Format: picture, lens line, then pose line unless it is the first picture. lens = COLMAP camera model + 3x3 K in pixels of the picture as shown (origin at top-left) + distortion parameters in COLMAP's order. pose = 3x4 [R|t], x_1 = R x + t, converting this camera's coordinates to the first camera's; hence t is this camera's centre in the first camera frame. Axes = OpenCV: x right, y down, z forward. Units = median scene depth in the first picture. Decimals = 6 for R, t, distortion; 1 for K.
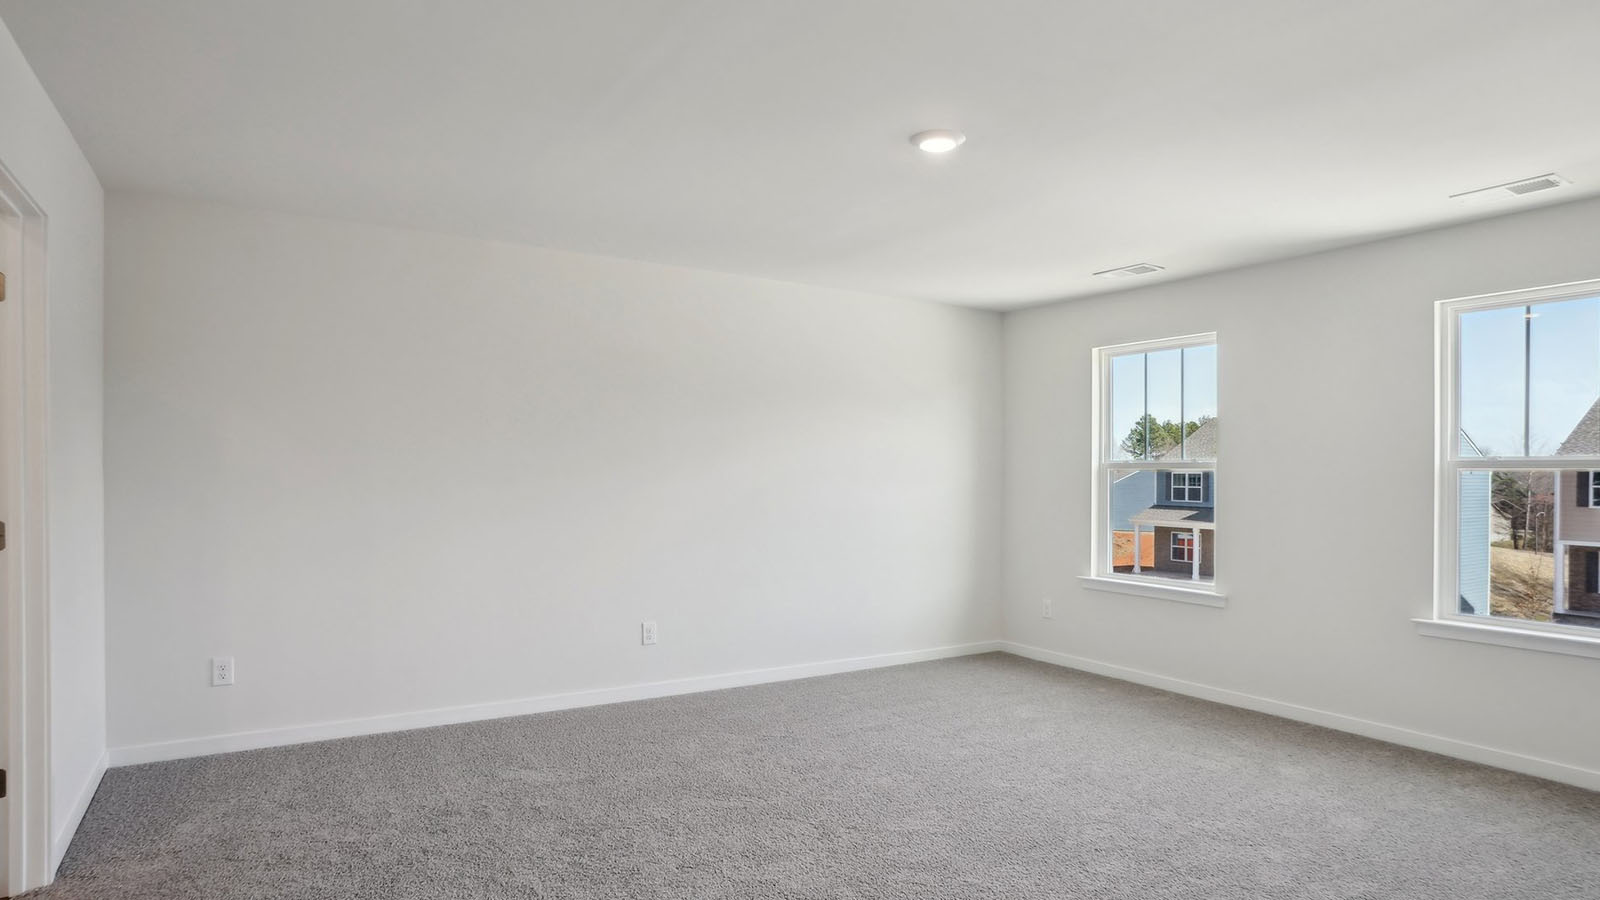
lens RADIAL K [[893.0, 0, 809.2], [0, 893.0, 477.1], [0, 0, 1]] dist [-0.079904, 0.001688]
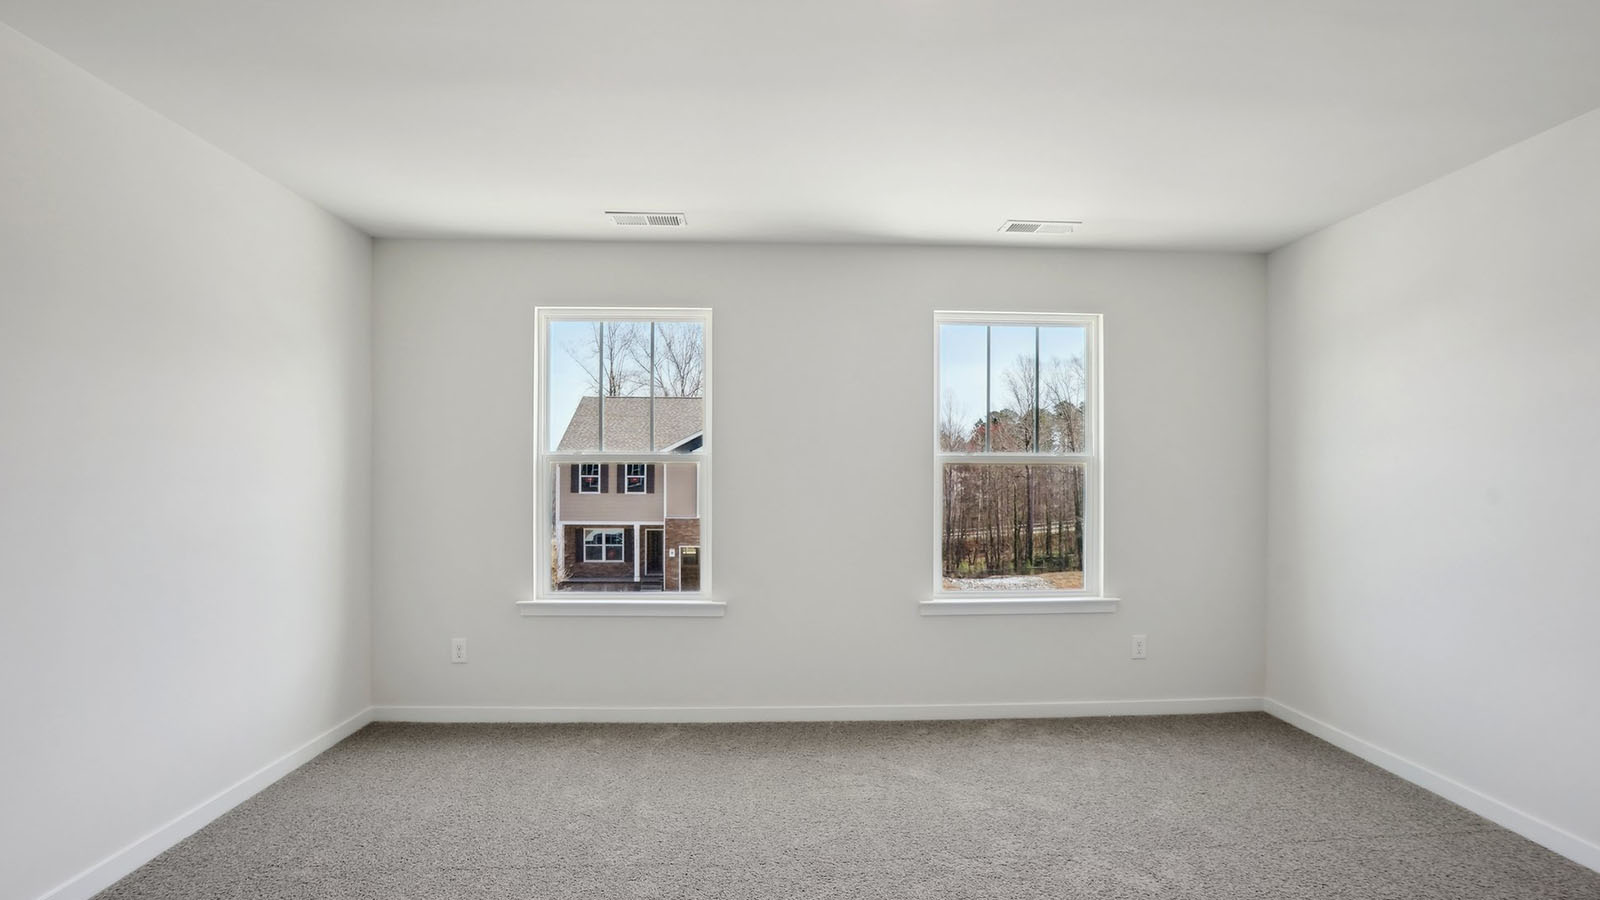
lens RADIAL K [[893.0, 0, 809.2], [0, 893.0, 477.1], [0, 0, 1]] dist [-0.079904, 0.001688]
pose [[0.467768, -0.011328, 0.883779, -0.233534], [0.002853, 0.999932, 0.011306, -0.003114], [-0.883847, -0.002767, 0.467768, 0.391670]]
